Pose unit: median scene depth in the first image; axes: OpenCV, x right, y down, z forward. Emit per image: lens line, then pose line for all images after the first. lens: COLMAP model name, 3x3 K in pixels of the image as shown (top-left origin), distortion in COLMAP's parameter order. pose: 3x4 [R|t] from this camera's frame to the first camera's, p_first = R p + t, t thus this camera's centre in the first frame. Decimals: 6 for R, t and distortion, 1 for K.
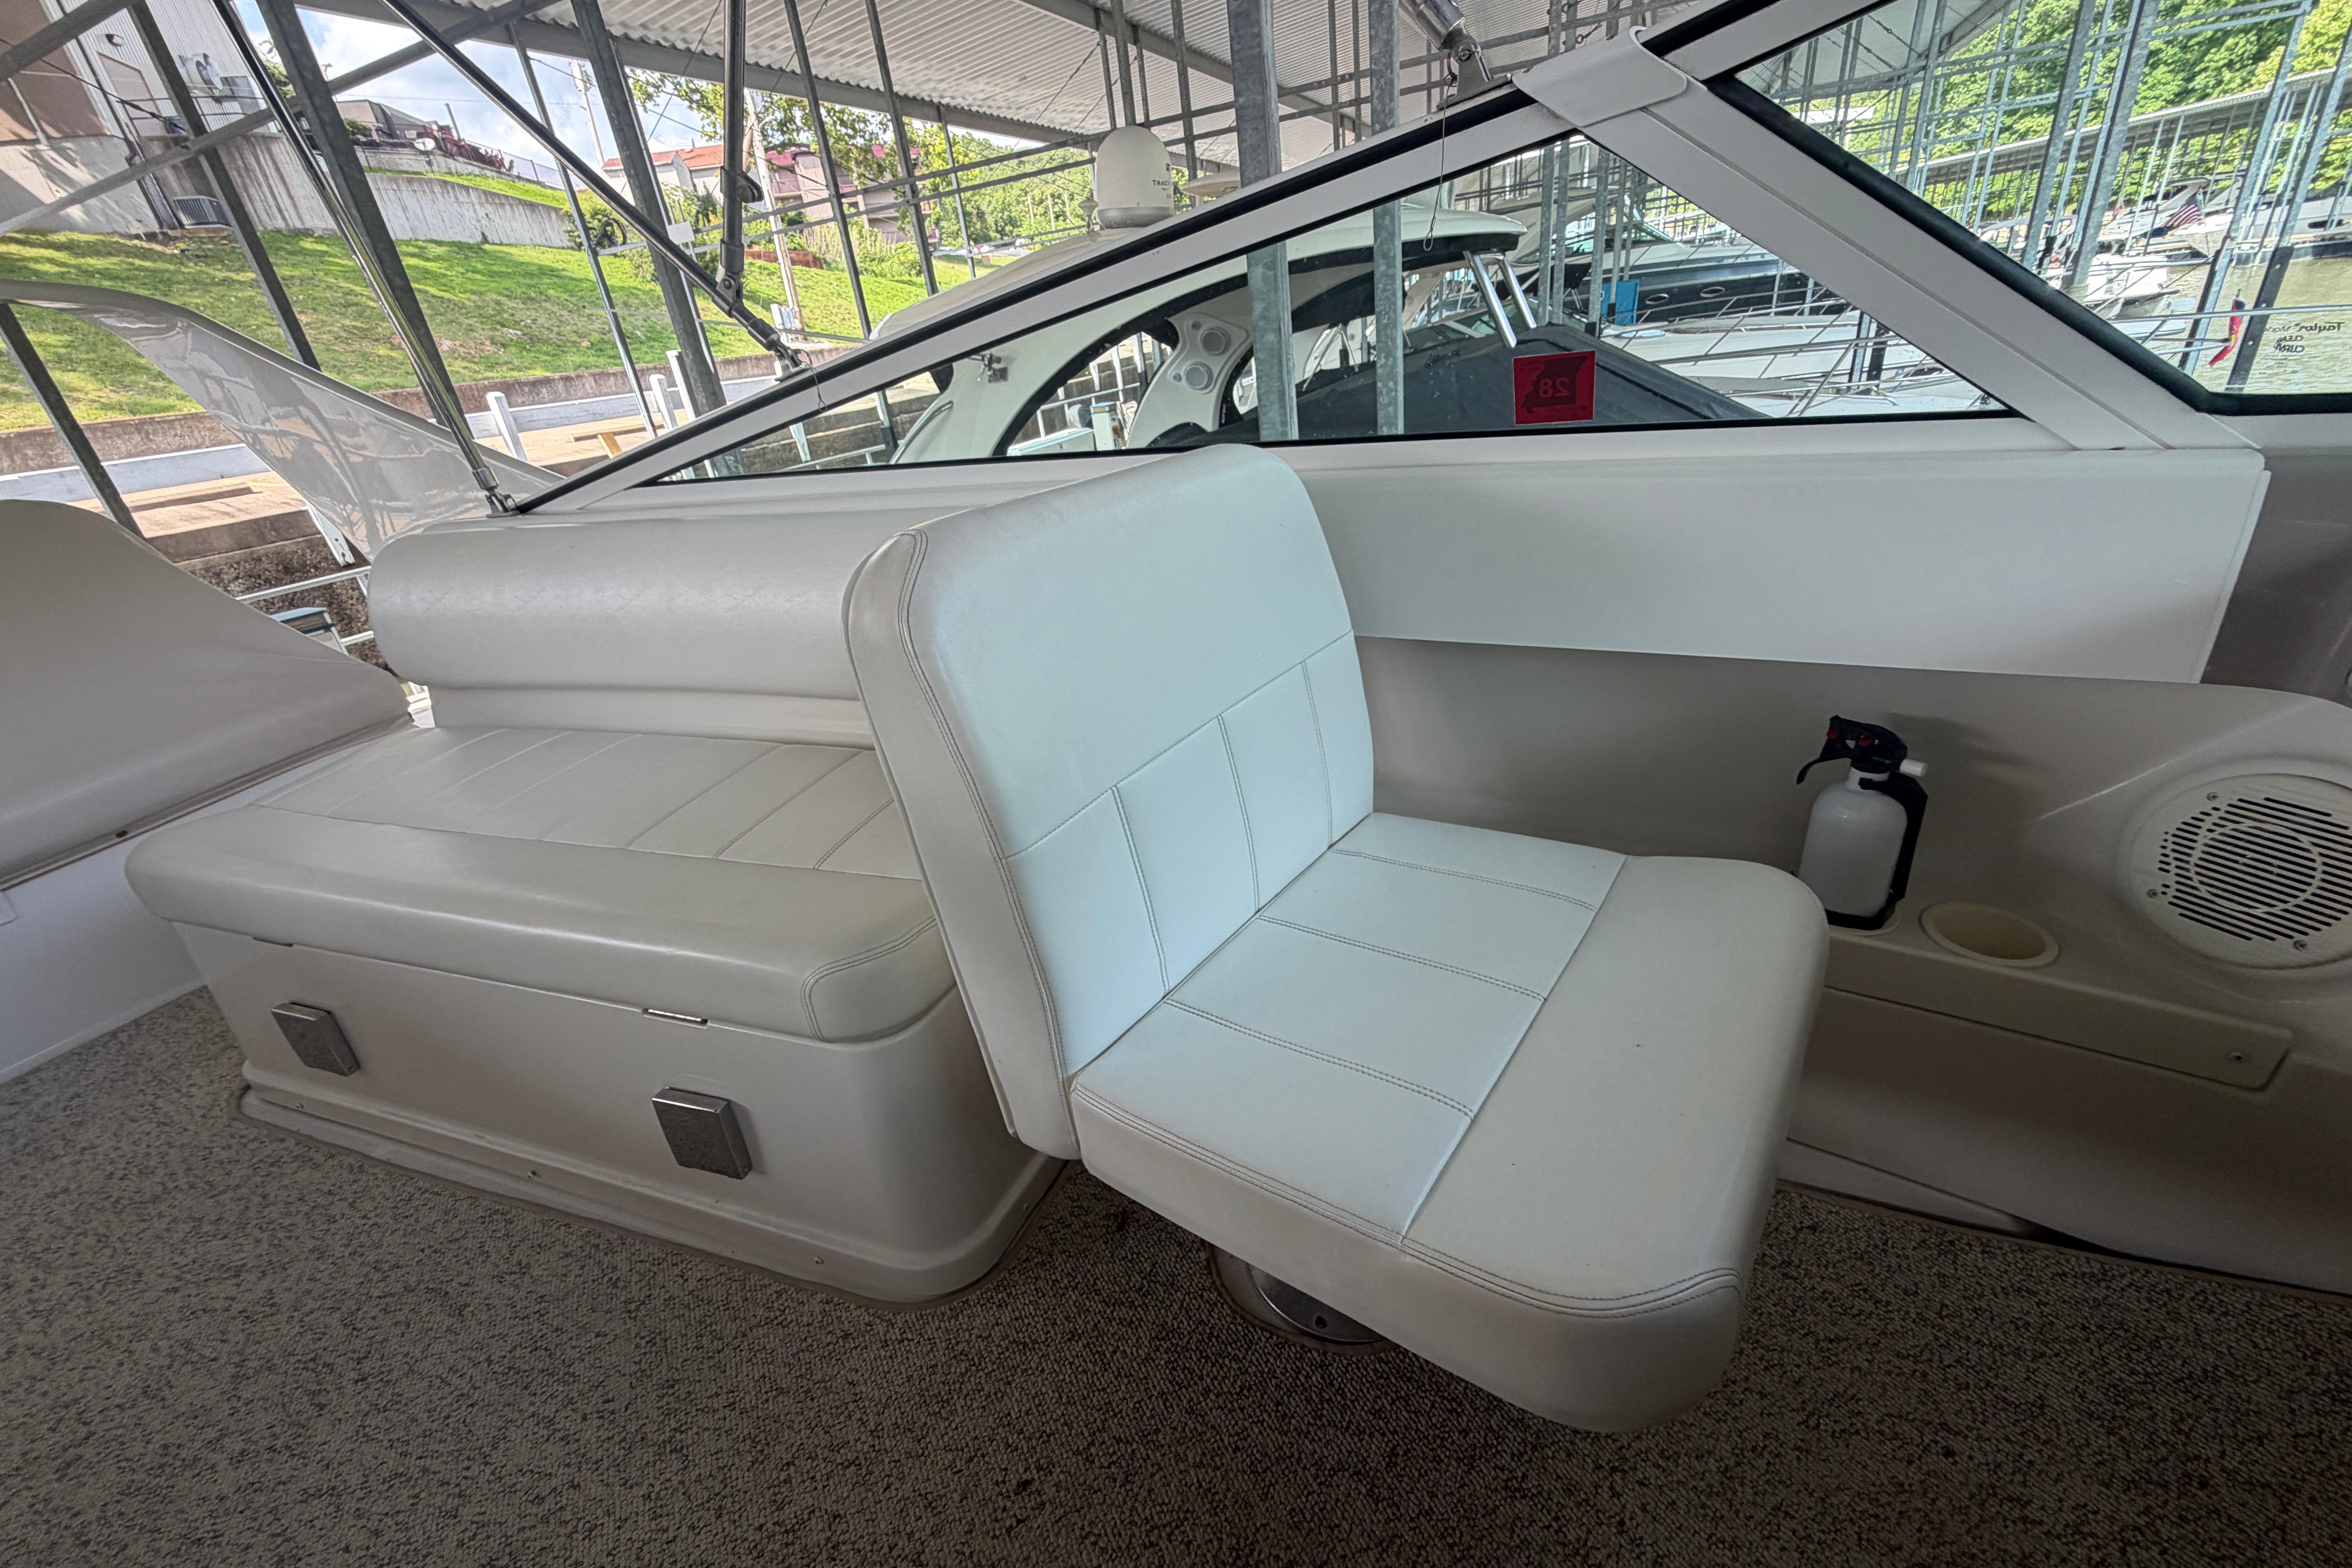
lens RADIAL K [[928.3, 0, 1176.0], [0, 928.3, 784.0], [0, 0, 1]] dist [0.000256, -0.000354]
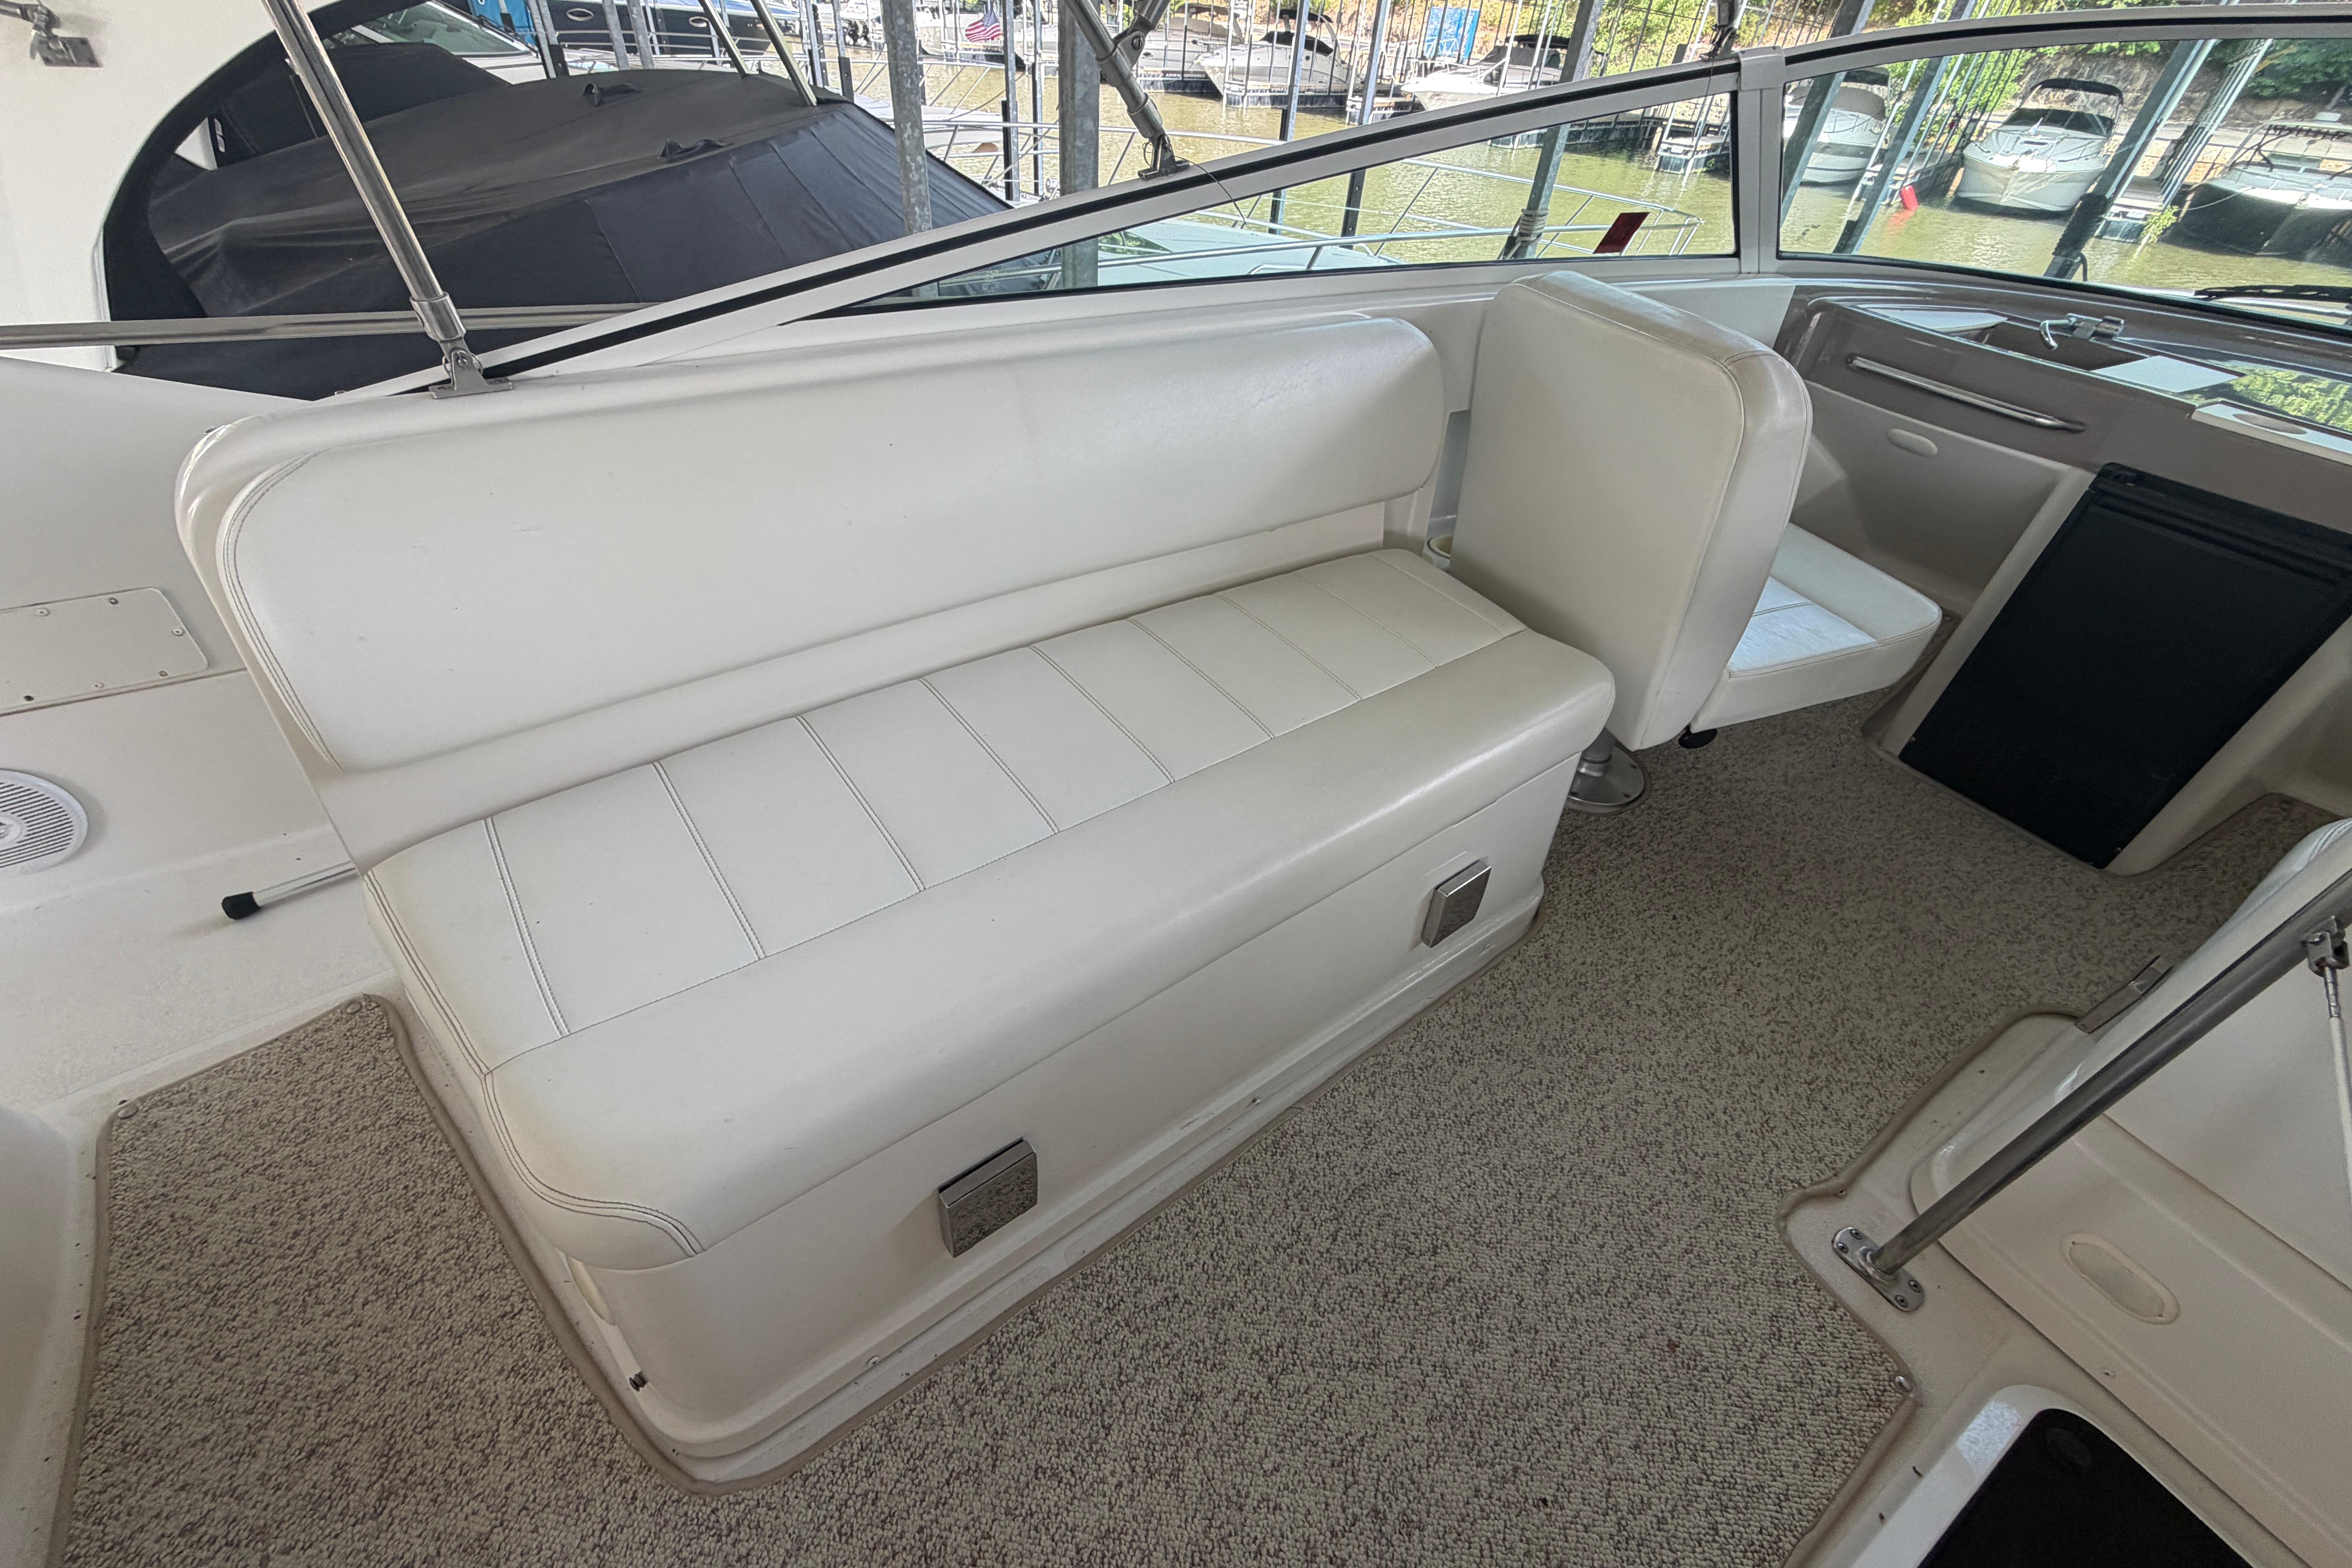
lens RADIAL K [[940.4, 0, 1169.5], [0, 940.4, 786.1], [0, 0, 1]] dist [0.000893, -0.000125]
pose [[0.539399, -0.421494, 0.728966, -1.437775], [0.257562, 0.906798, 0.333734, -0.238155], [-0.801692, 0.007738, 0.597687, 0.542930]]
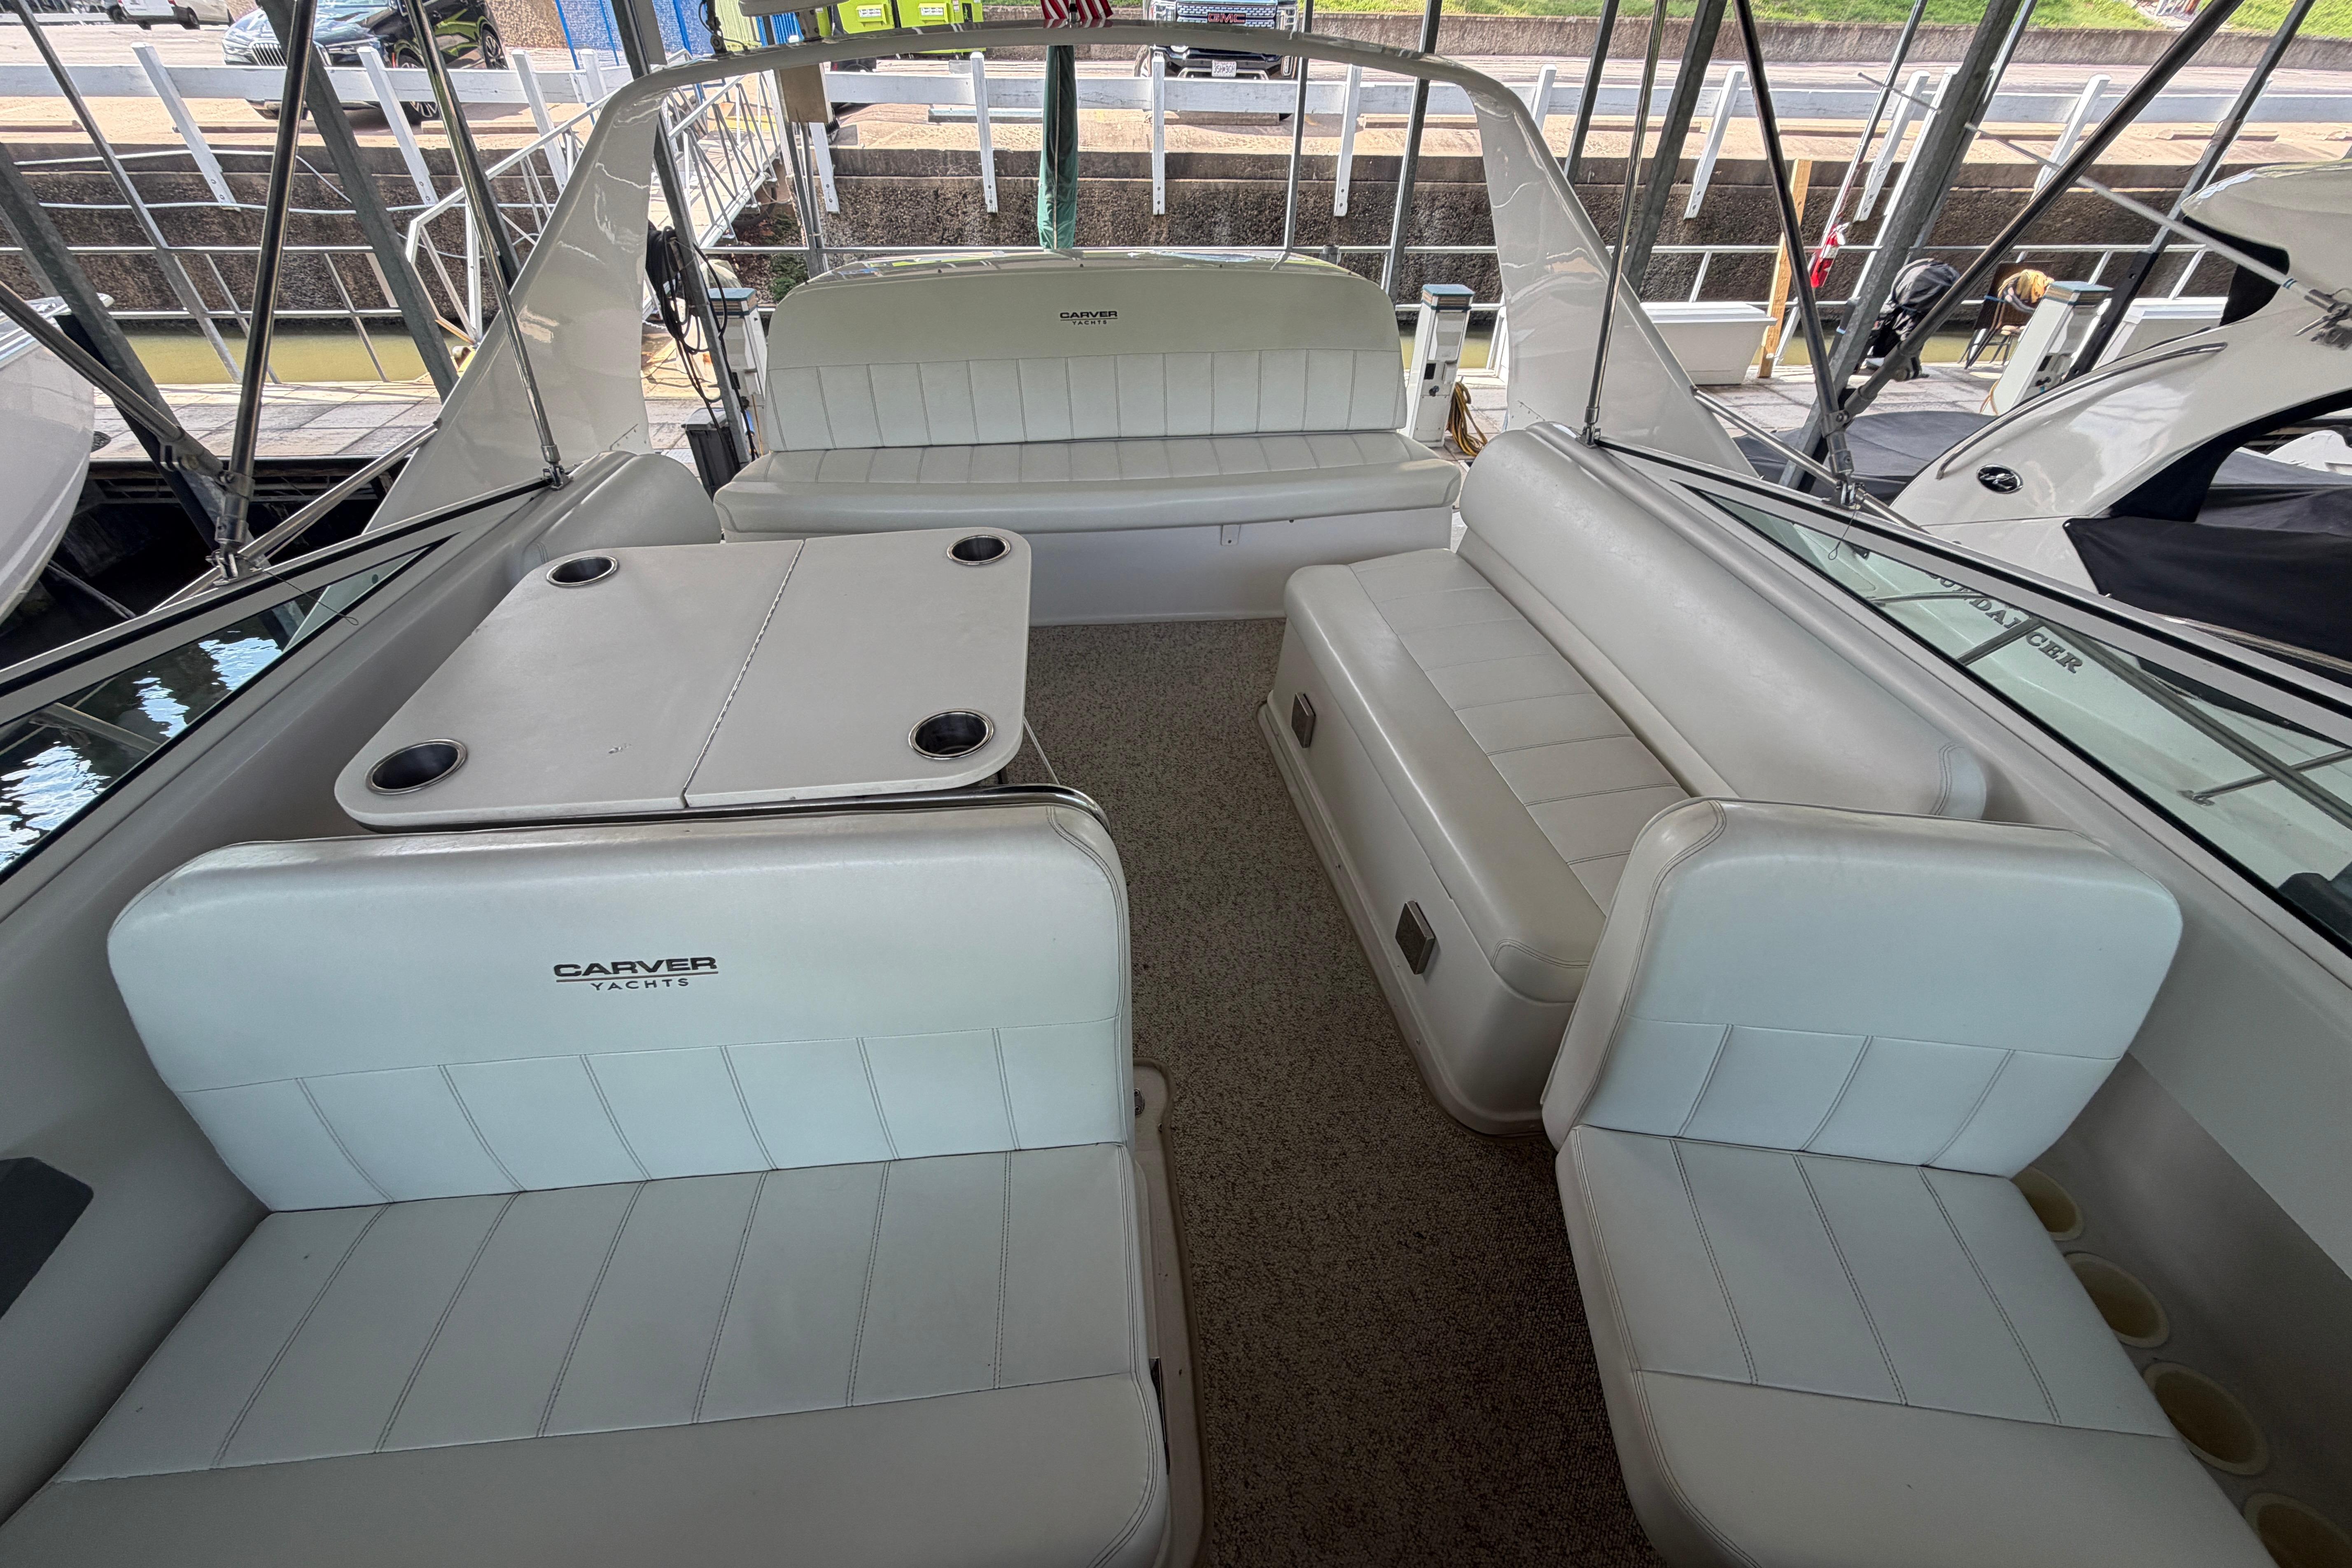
lens RADIAL K [[940.4, 0, 1169.5], [0, 940.4, 786.1], [0, 0, 1]] dist [0.000893, -0.000125]
pose [[0.502886, 0.631741, -0.589923, 0.082705], [-0.430022, 0.774903, 0.463256, -0.395867], [0.749791, 0.020715, 0.661350, -0.414736]]
